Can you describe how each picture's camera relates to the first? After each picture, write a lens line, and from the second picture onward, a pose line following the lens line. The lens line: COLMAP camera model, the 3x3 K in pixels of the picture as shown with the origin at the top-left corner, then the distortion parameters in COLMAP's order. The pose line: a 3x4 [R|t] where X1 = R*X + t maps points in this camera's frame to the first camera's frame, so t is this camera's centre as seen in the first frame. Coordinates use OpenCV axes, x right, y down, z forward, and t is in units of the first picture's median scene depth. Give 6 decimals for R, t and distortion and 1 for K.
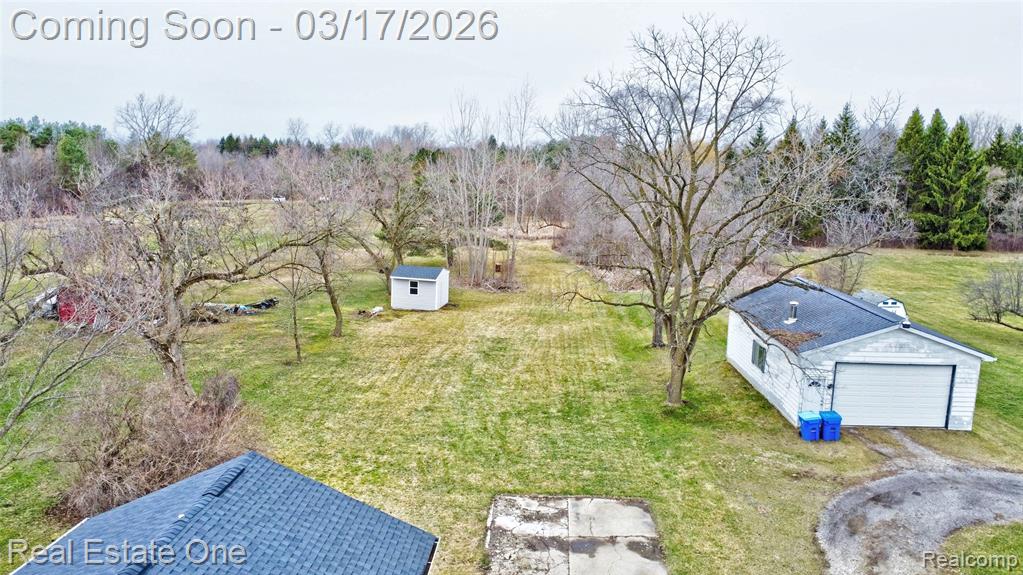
lens RADIAL K [[740.9, 0, 511.5], [0, 740.9, 287.5], [0, 0, 1]] dist [-0.033081, -0.004454]
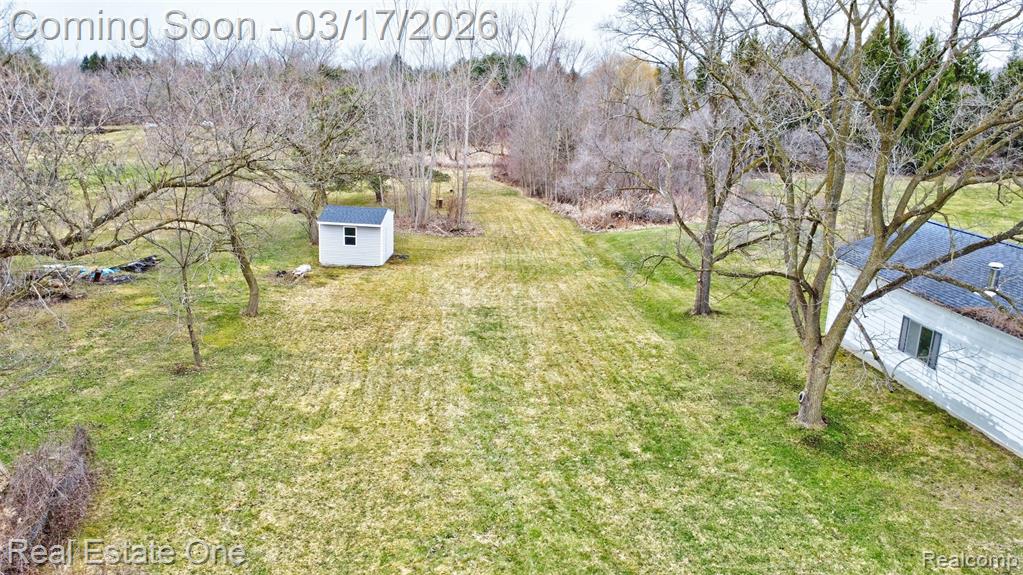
lens RADIAL K [[740.9, 0, 511.5], [0, 740.9, 287.5], [0, 0, 1]] dist [-0.033081, -0.004454]
pose [[0.990456, -0.033330, 0.133736, -0.094990], [0.020233, 0.994969, 0.098118, -0.023411], [-0.136334, -0.094476, 0.986148, 0.318186]]
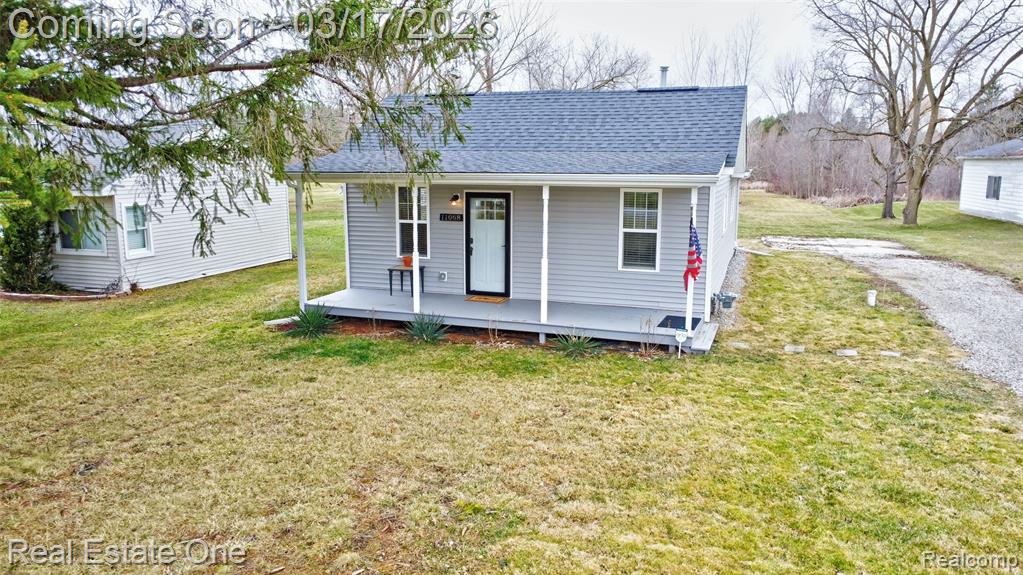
lens RADIAL K [[740.9, 0, 511.5], [0, 740.9, 287.5], [0, 0, 1]] dist [-0.033081, -0.004454]
pose [[0.968263, 0.033706, -0.247649, -0.067946], [-0.034726, 0.999397, 0.000251, 0.211718], [0.247508, 0.008357, 0.968850, -0.180312]]
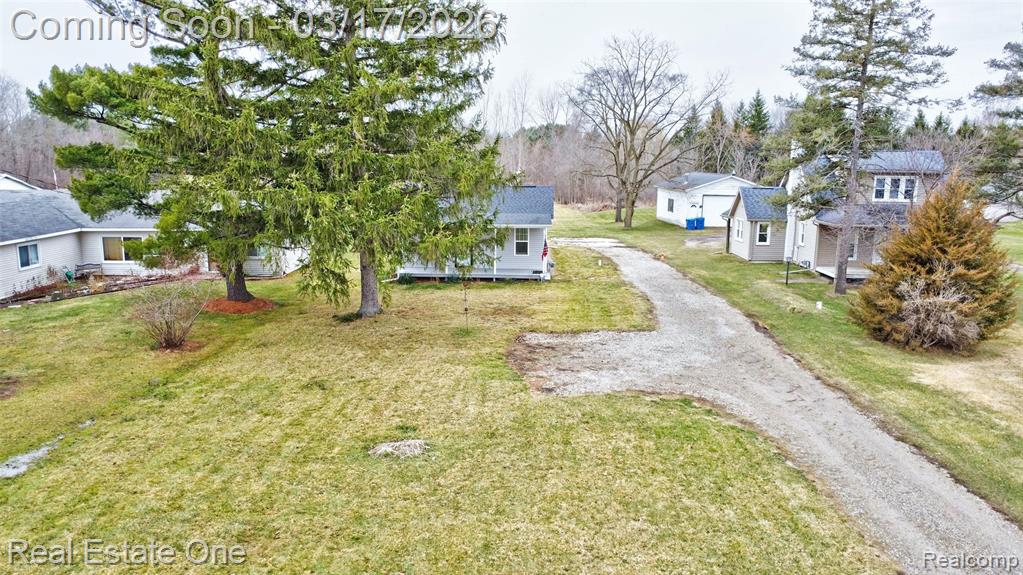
lens RADIAL K [[740.9, 0, 511.5], [0, 740.9, 287.5], [0, 0, 1]] dist [-0.033081, -0.004454]
pose [[0.998380, -0.014815, 0.054941, -0.152208], [0.014737, 0.999890, 0.001815, 0.238059], [-0.054962, -0.001002, 0.998488, -0.726500]]
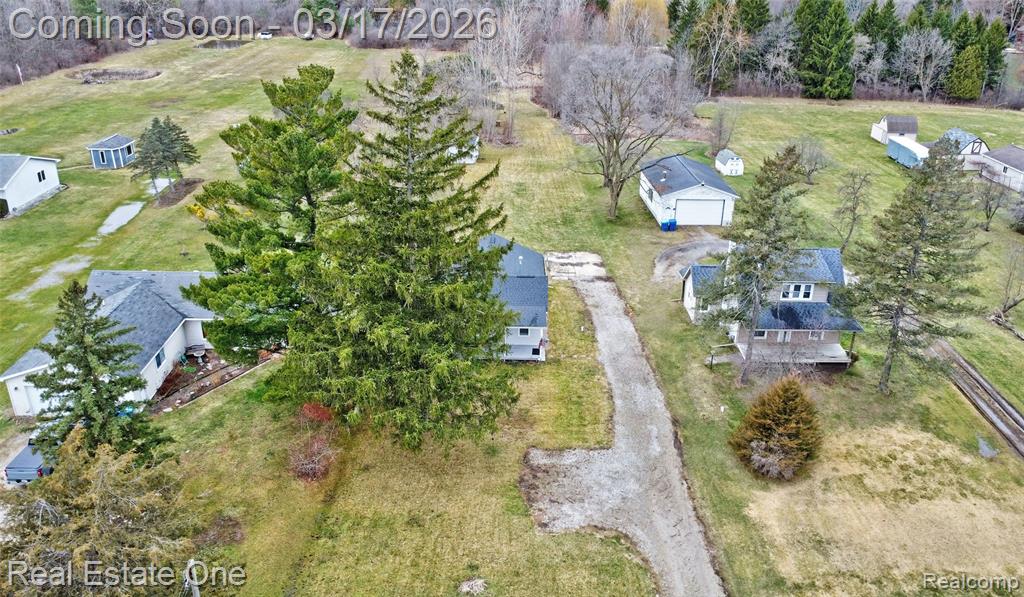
lens RADIAL K [[829.0, 0, 554.6], [0, 829.0, 265.5], [0, 0, 1]] dist [-0.031357, -0.002404]
pose [[0.992550, -0.030404, 0.117984, -0.195143], [0.004600, 0.977024, 0.213078, -0.181496], [-0.121751, -0.210948, 0.969885, -1.112705]]
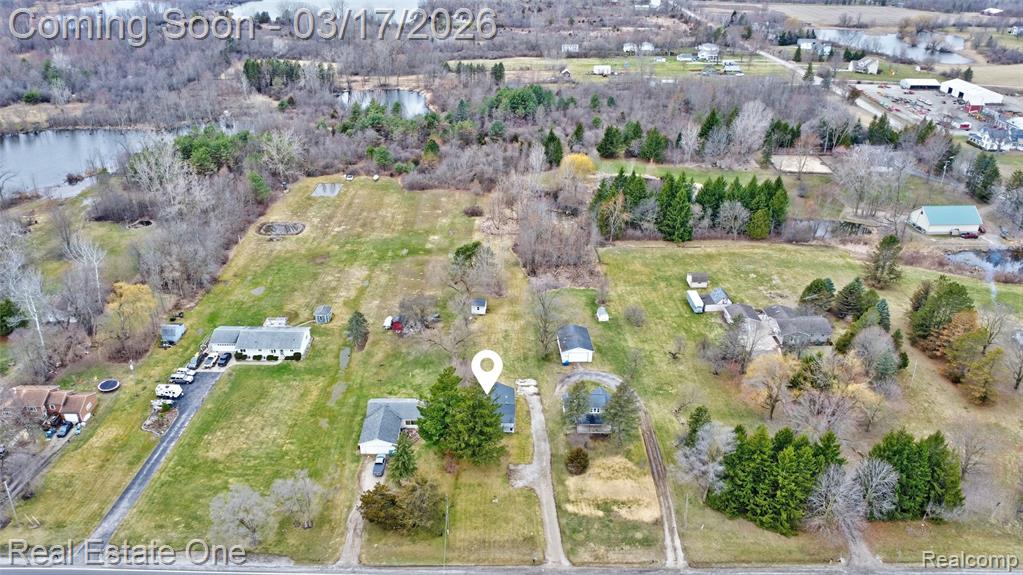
lens RADIAL K [[763.0, 0, 511.5], [0, 763.0, 287.5], [0, 0, 1]] dist [-0.025113, 0.000234]
pose [[0.995882, -0.044103, 0.079213, -0.339265], [0.018774, 0.955087, 0.295730, -1.536934], [-0.088698, -0.293024, 0.951982, -3.227362]]
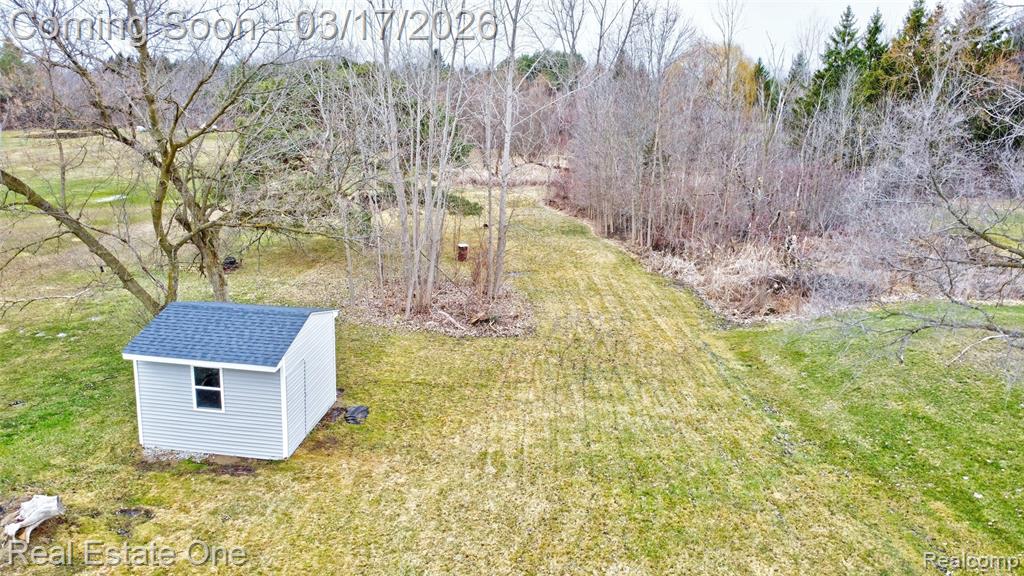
lens RADIAL K [[741.6, 0, 512.0], [0, 741.6, 288.0], [0, 0, 1]] dist [-0.033081, -0.004454]
pose [[0.997208, -0.015401, 0.073067, -0.039698], [0.008971, 0.996121, 0.087536, -0.085137], [-0.074132, -0.086636, 0.993478, 0.915565]]
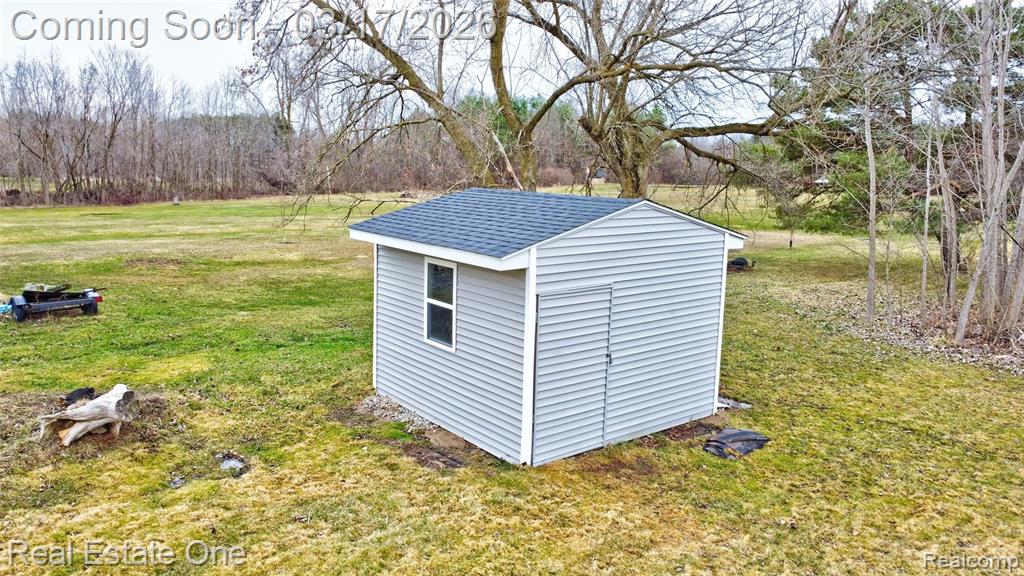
lens RADIAL K [[763.8, 0, 512.0], [0, 763.8, 288.0], [0, 0, 1]] dist [-0.025113, 0.000234]
pose [[0.745127, 0.088649, -0.661005, -0.005864], [-0.109247, 0.993963, 0.010153, -0.008765], [0.657914, 0.064647, 0.750313, 1.153497]]
